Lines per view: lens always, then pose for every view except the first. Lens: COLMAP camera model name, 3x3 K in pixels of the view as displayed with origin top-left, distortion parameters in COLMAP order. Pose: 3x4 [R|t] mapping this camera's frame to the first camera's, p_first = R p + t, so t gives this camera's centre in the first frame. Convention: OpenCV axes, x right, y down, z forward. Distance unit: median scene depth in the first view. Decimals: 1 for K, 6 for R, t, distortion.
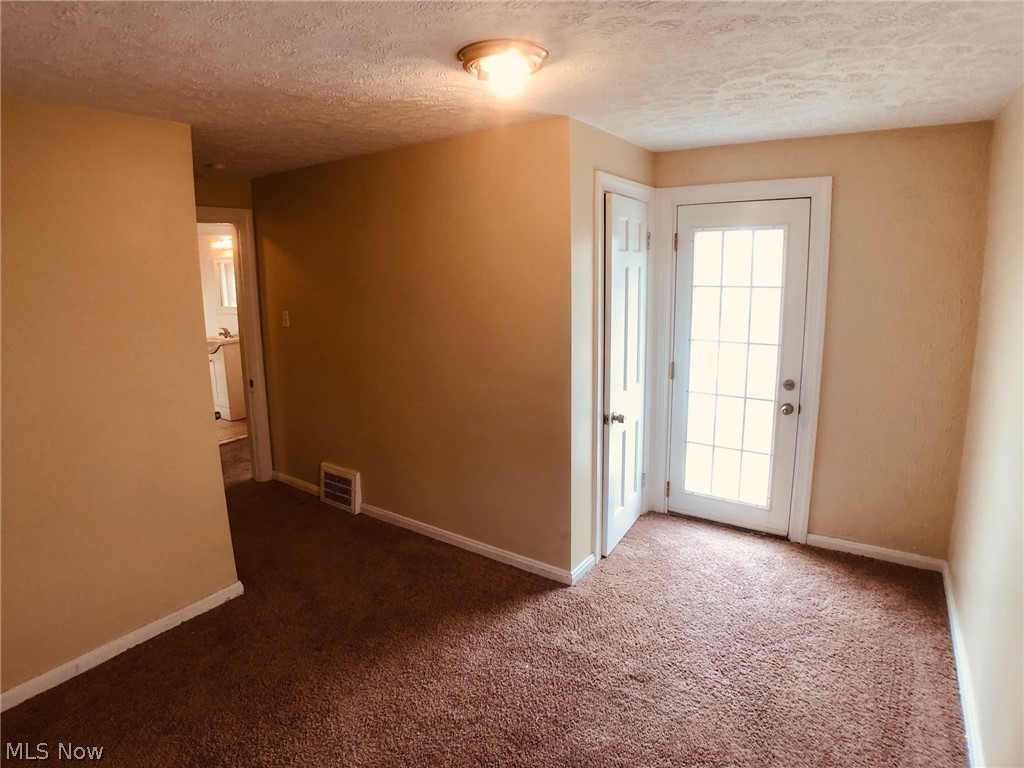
lens RADIAL K [[543.2, 0, 514.2], [0, 543.2, 344.0], [0, 0, 1]] dist [-0.087723, 0.016613]
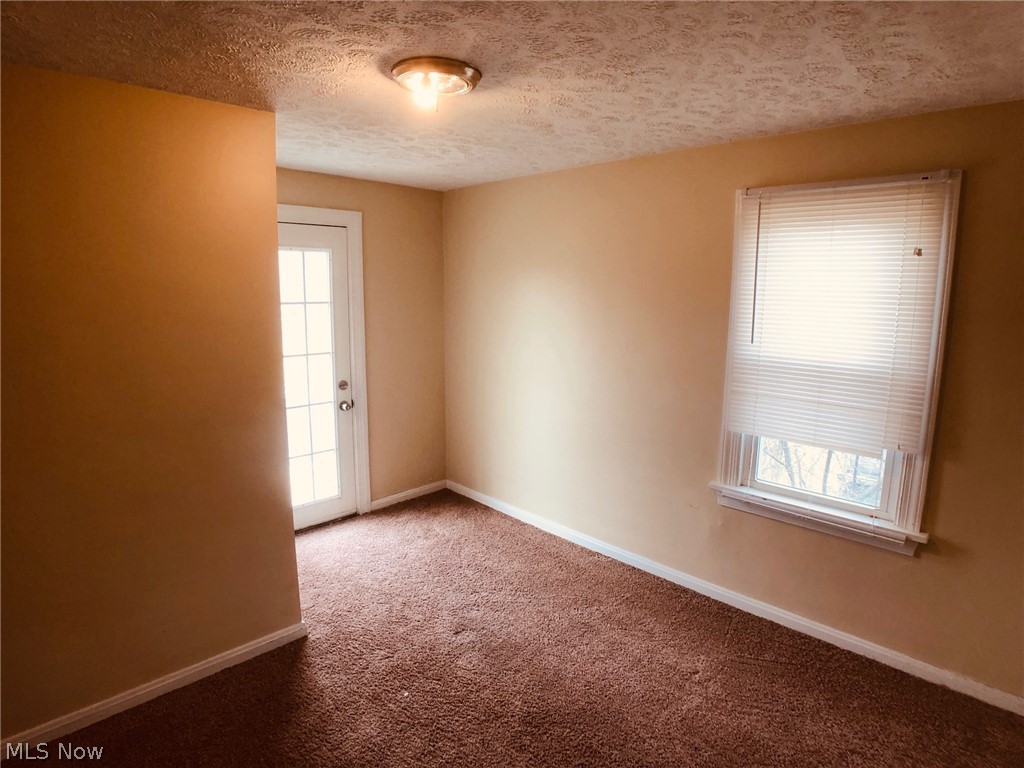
lens RADIAL K [[554.9, 0, 505.5], [0, 554.9, 361.1], [0, 0, 1]] dist [-0.083868, 0.017422]
pose [[0.204477, -0.113684, 0.972247, -0.607702], [0.117271, 0.988925, 0.090970, -0.046136], [-0.971821, 0.095415, 0.215545, 0.397660]]
